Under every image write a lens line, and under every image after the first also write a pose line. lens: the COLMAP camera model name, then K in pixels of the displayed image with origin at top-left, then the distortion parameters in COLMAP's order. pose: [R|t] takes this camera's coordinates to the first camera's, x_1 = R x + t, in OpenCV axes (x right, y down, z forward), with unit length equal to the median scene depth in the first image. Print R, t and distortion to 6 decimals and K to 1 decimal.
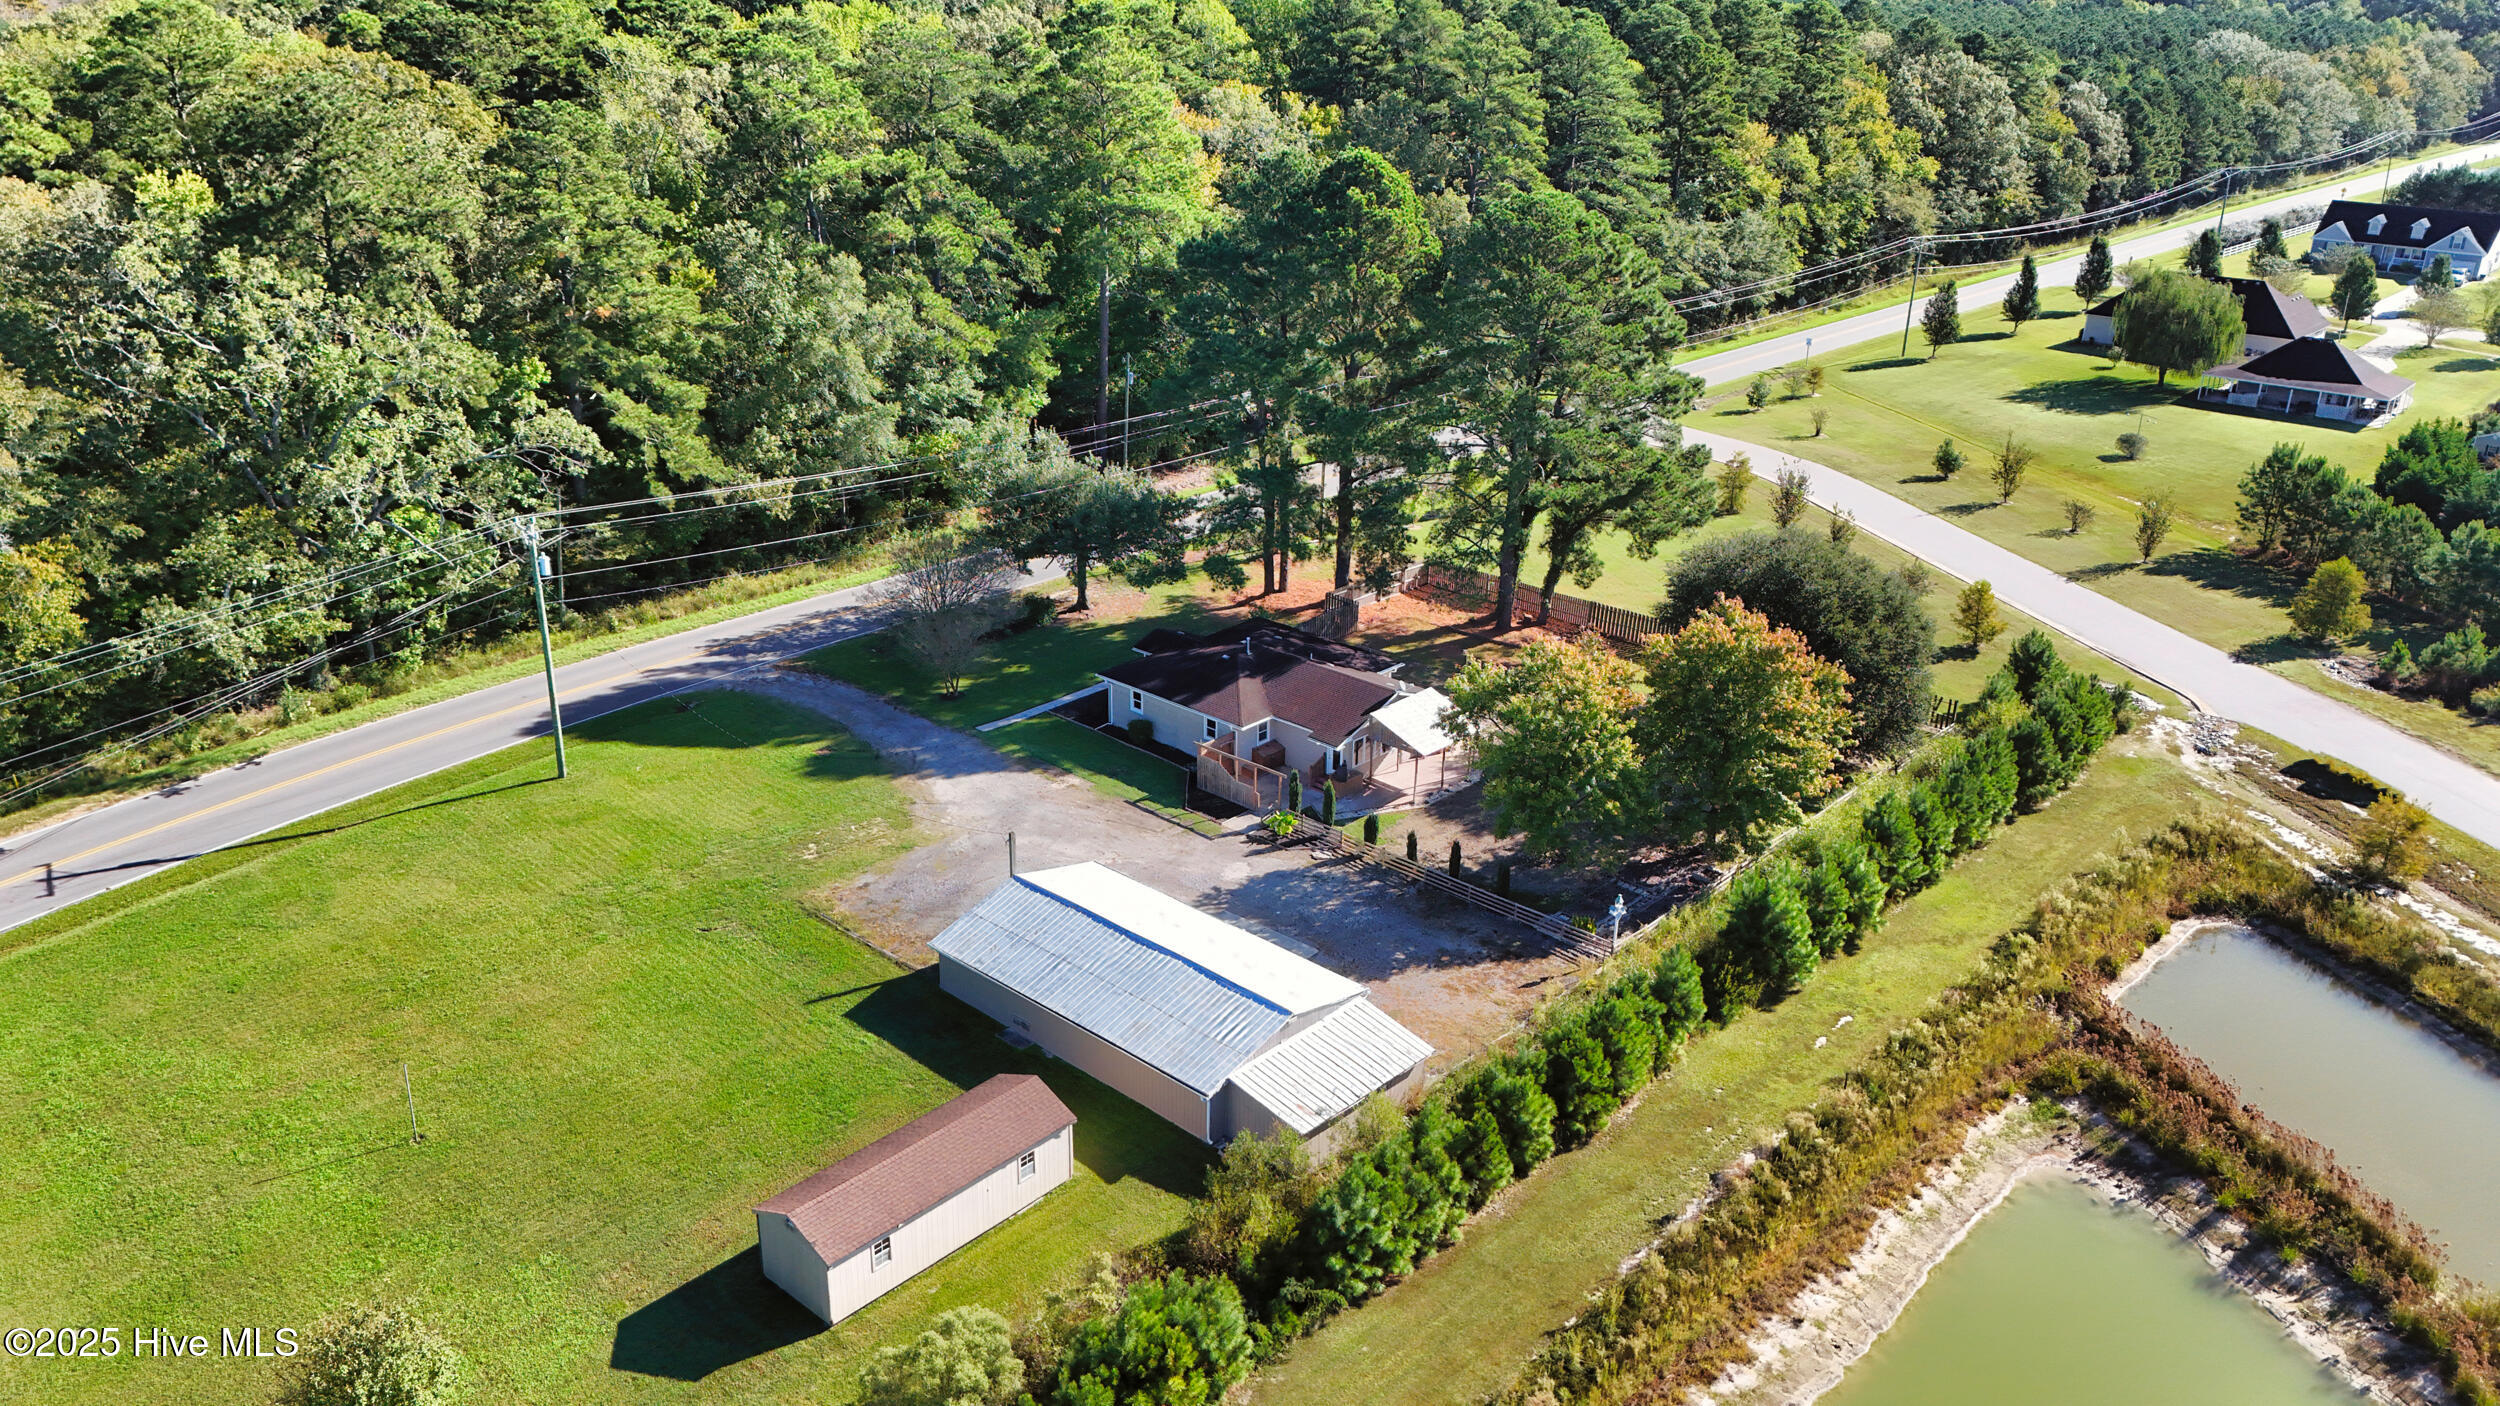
lens RADIAL K [[1841.4, 0, 1250.0], [0, 1841.4, 703.0], [0, 0, 1]] dist [0.080993, -0.079832]
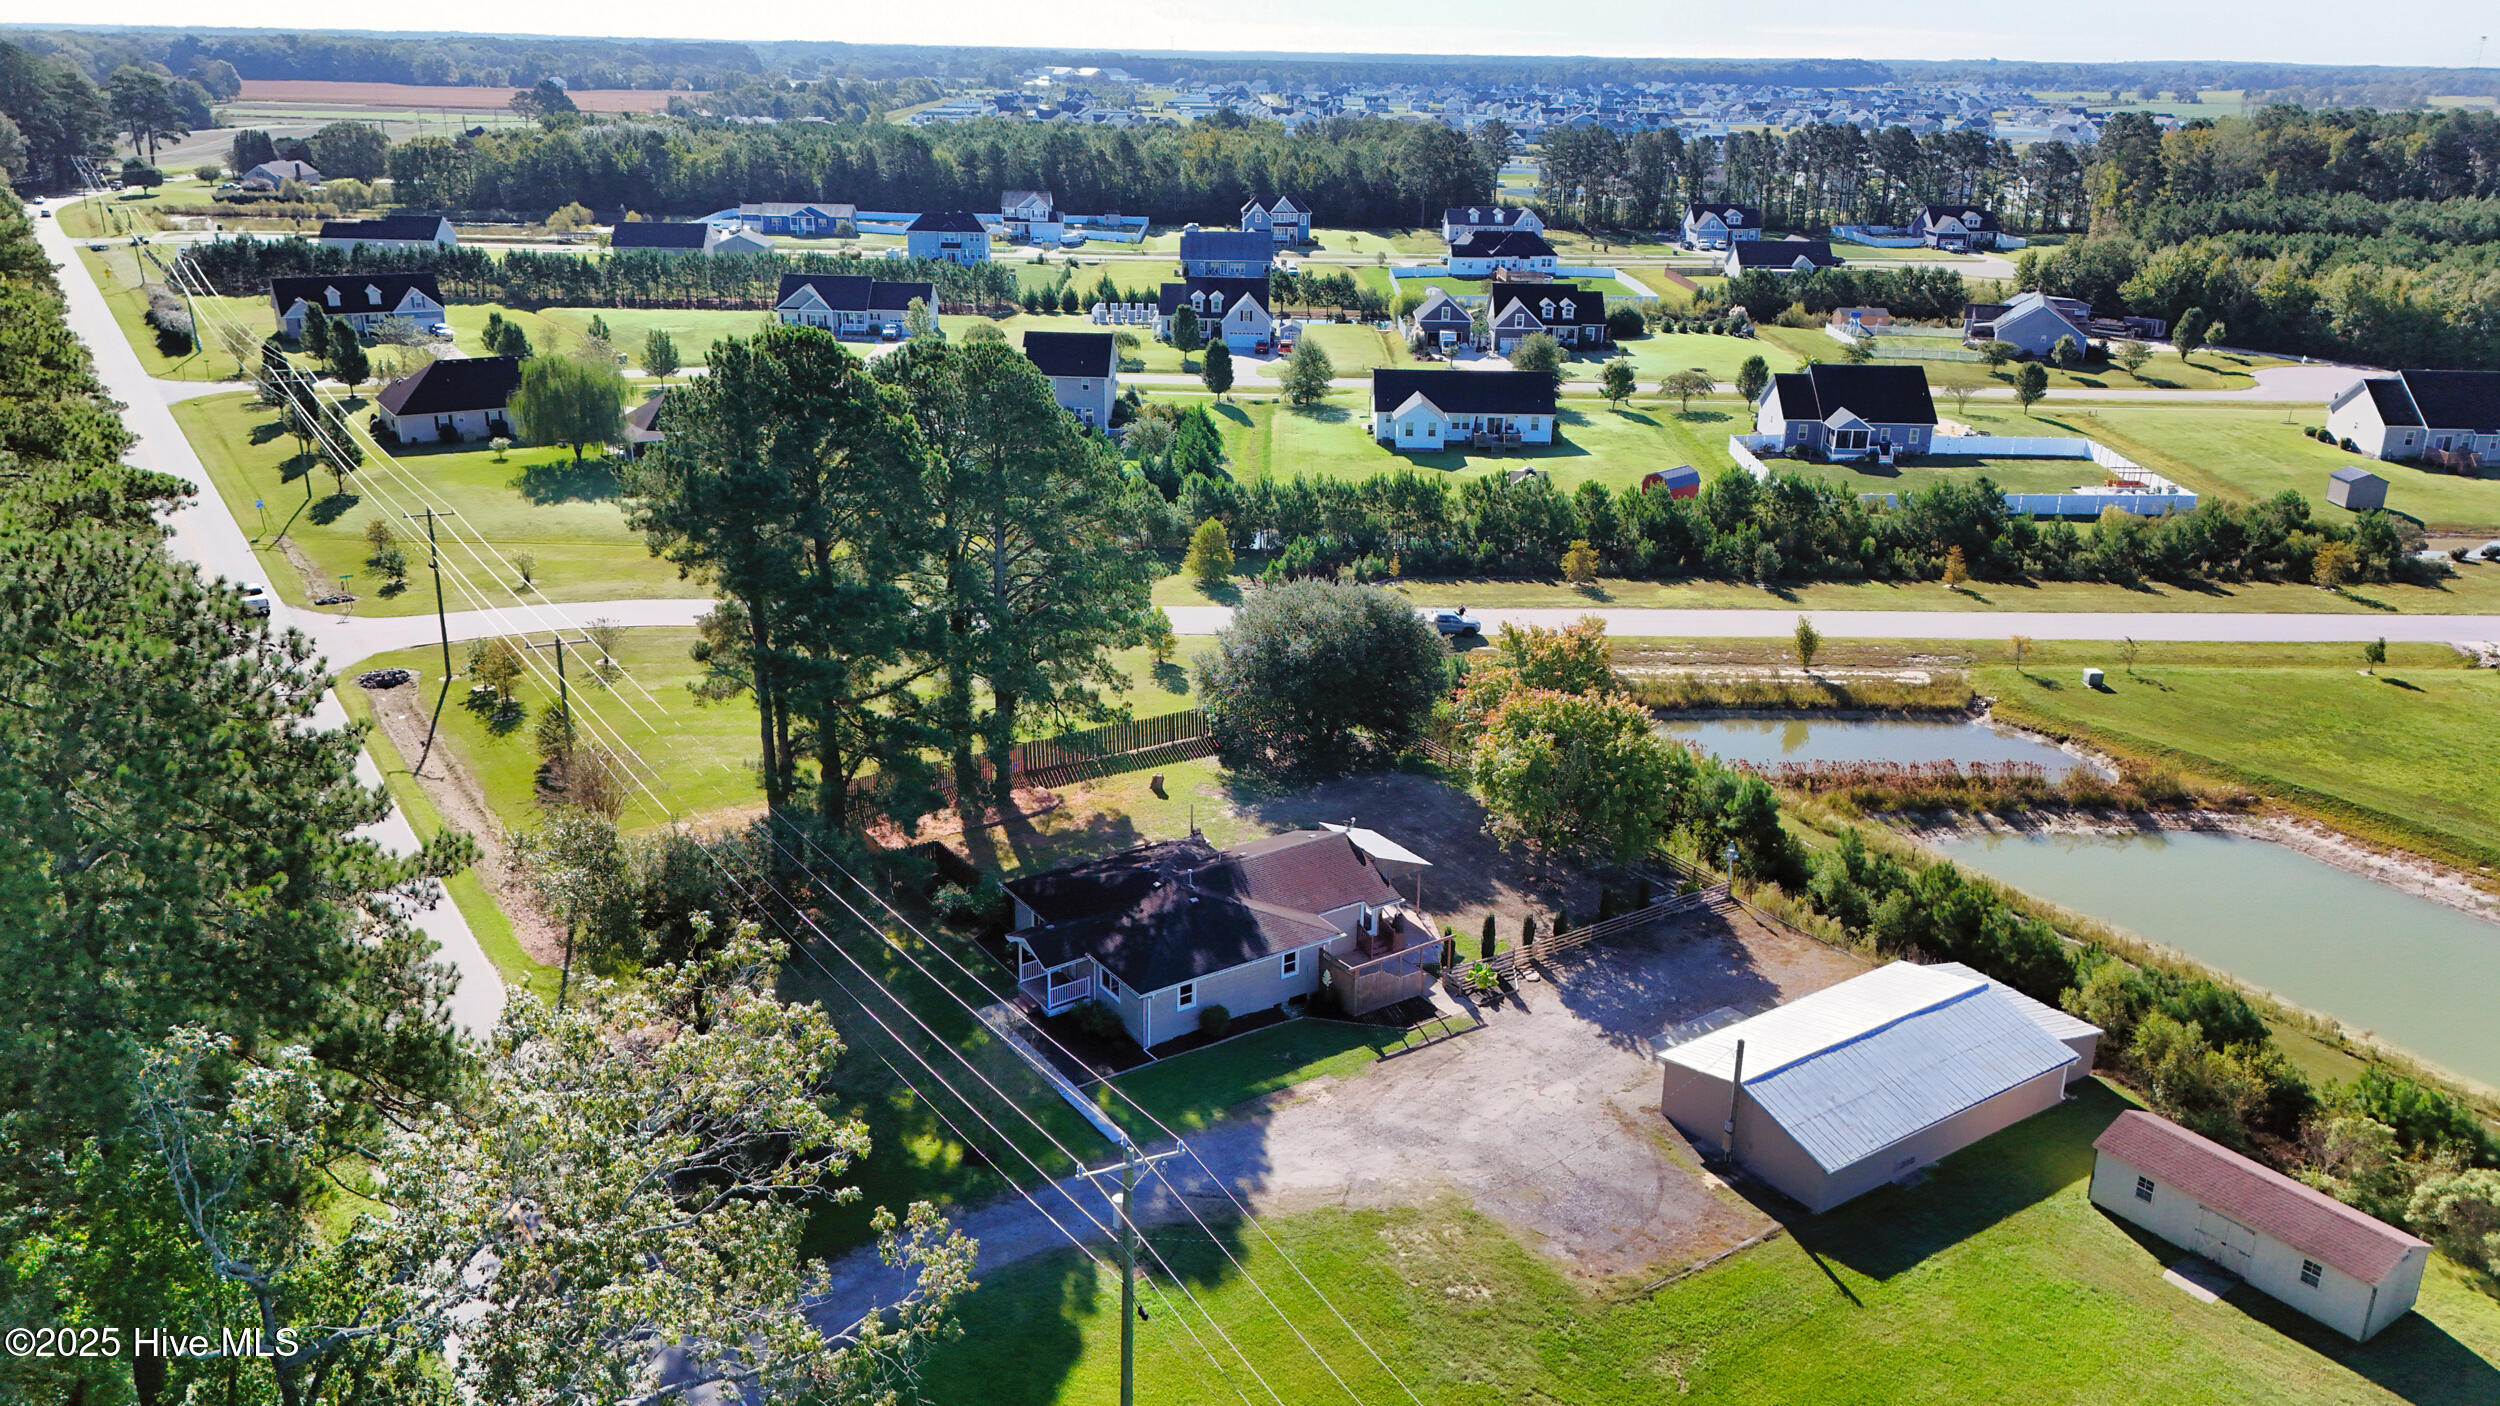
lens RADIAL K [[1841.4, 0, 1250.0], [0, 1841.4, 703.0], [0, 0, 1]] dist [0.080993, -0.079832]
pose [[0.232050, -0.333635, 0.913696, -0.672783], [0.354232, 0.903819, 0.240064, -0.269897], [-0.905910, 0.267953, 0.327915, 0.592886]]
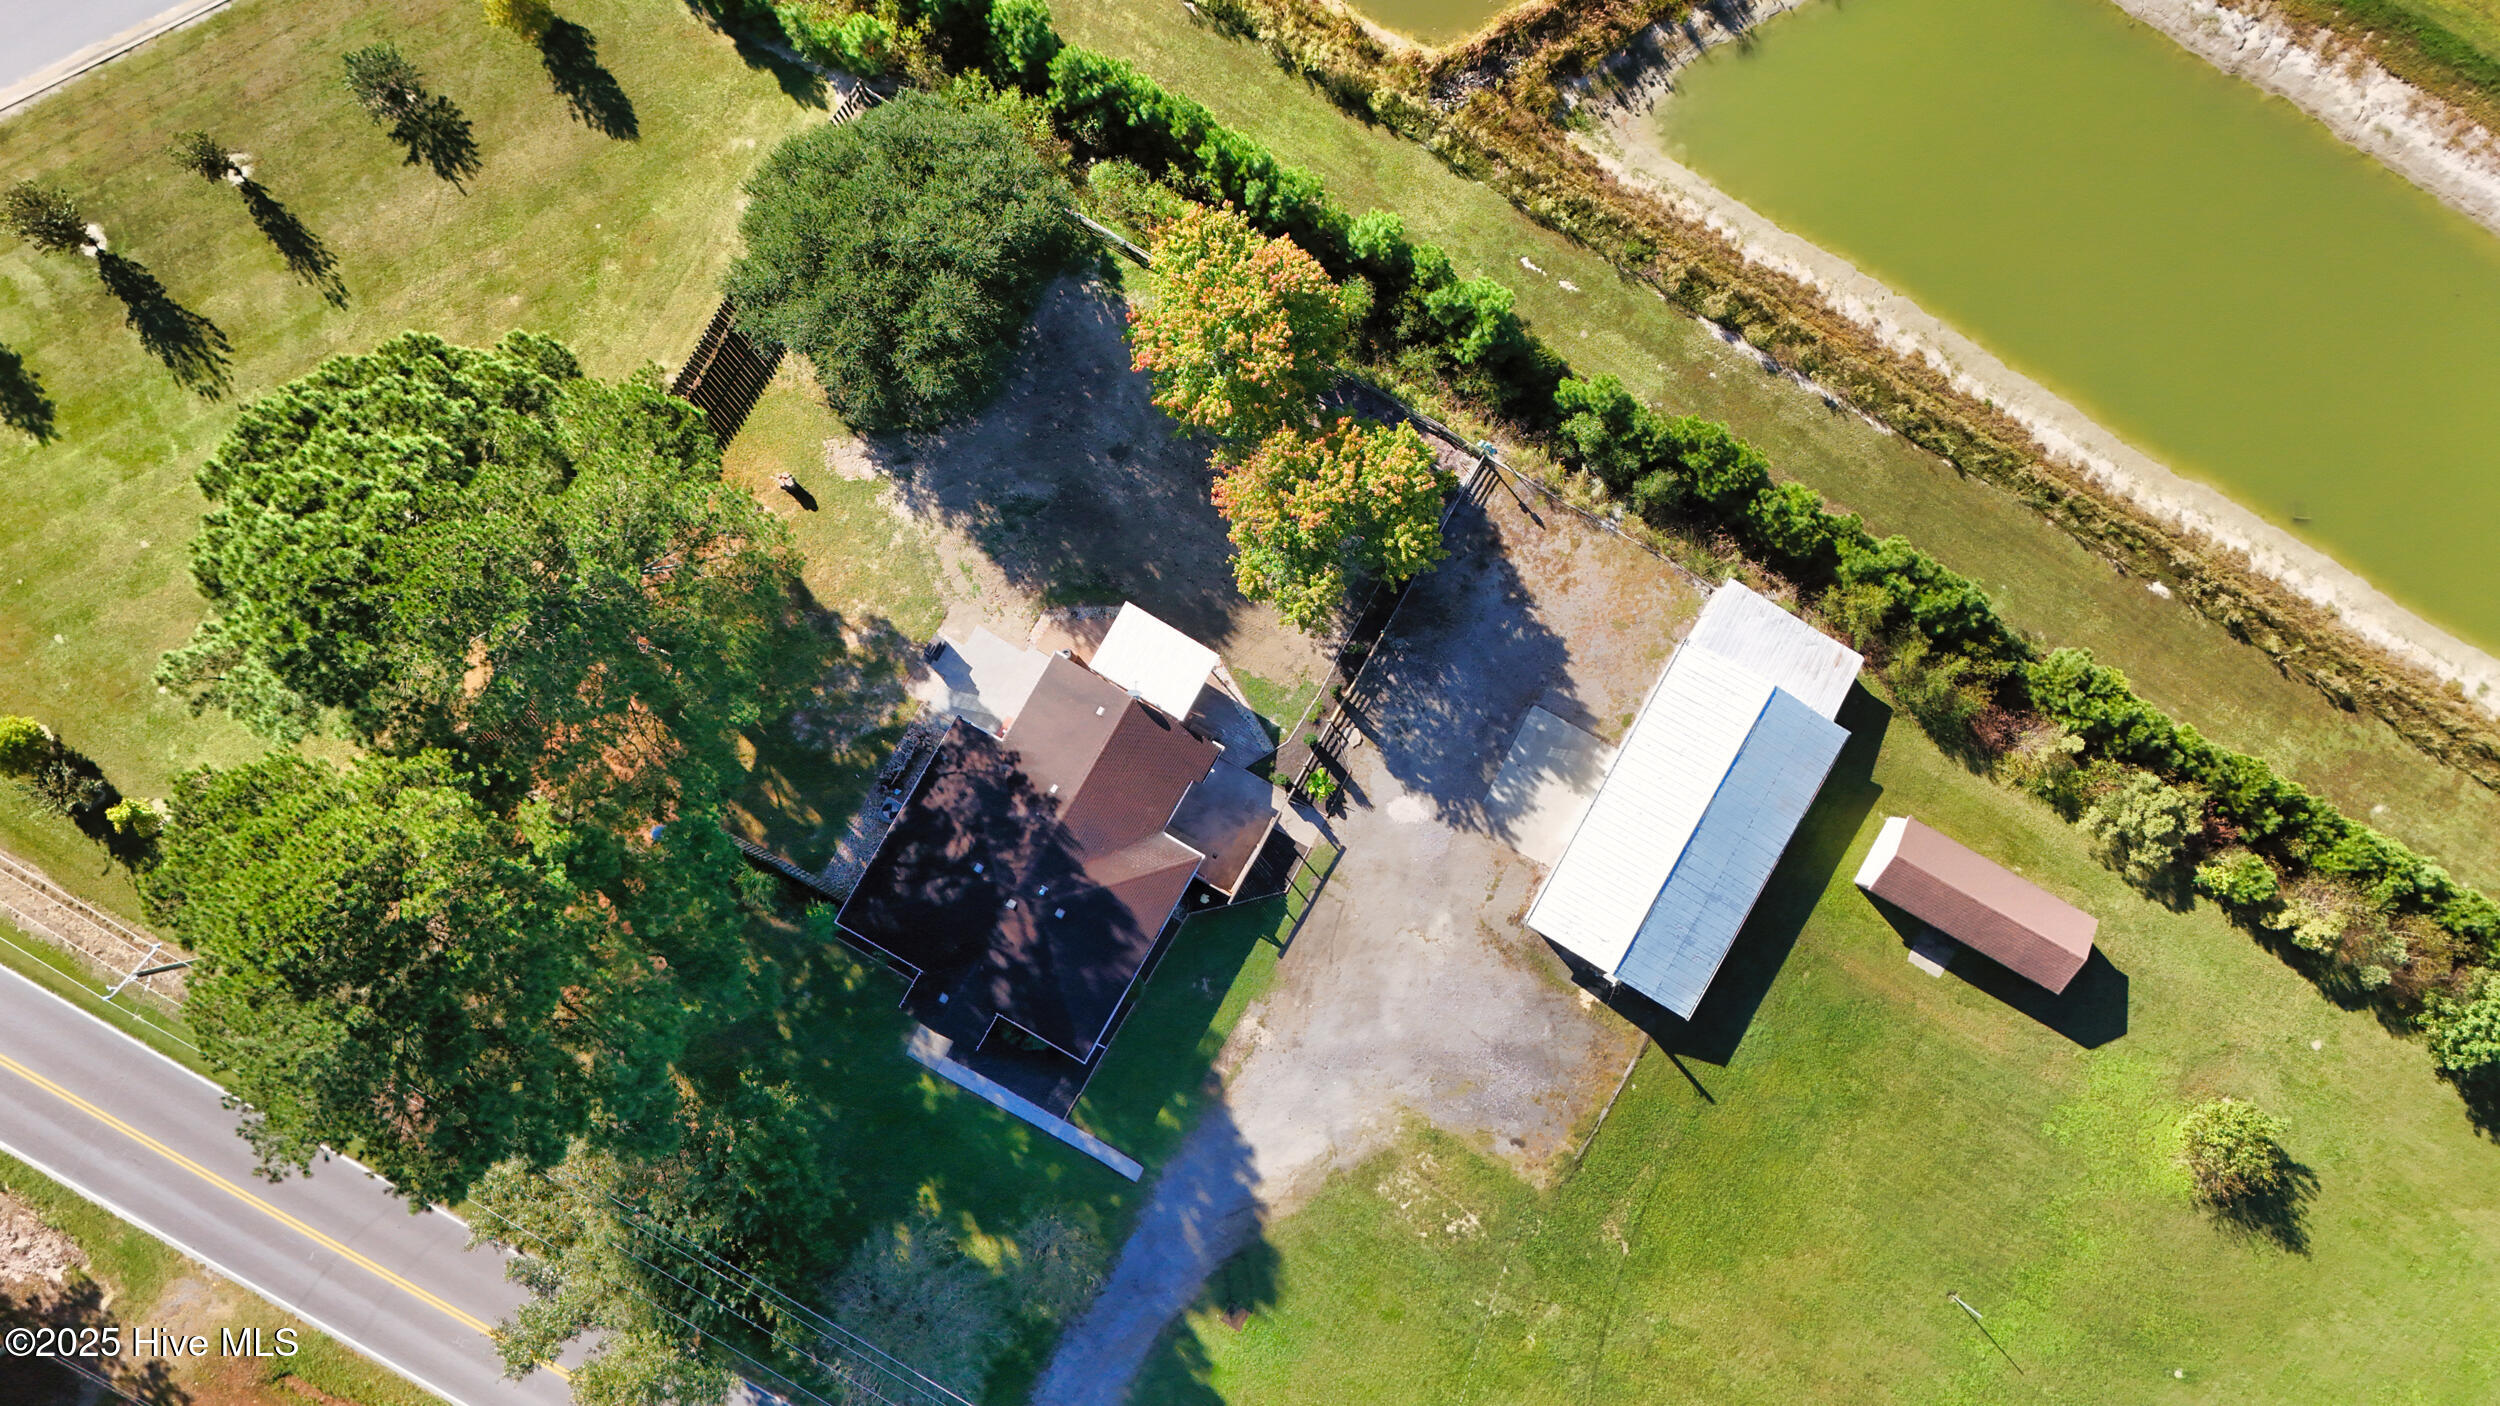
lens RADIAL K [[1841.4, 0, 1250.0], [0, 1841.4, 703.0], [0, 0, 1]] dist [0.080993, -0.079832]
pose [[-0.217437, -0.975948, -0.015702, 0.065663], [0.325947, -0.087764, 0.941306, -0.695299], [-0.920044, 0.199556, 0.337190, 0.542610]]
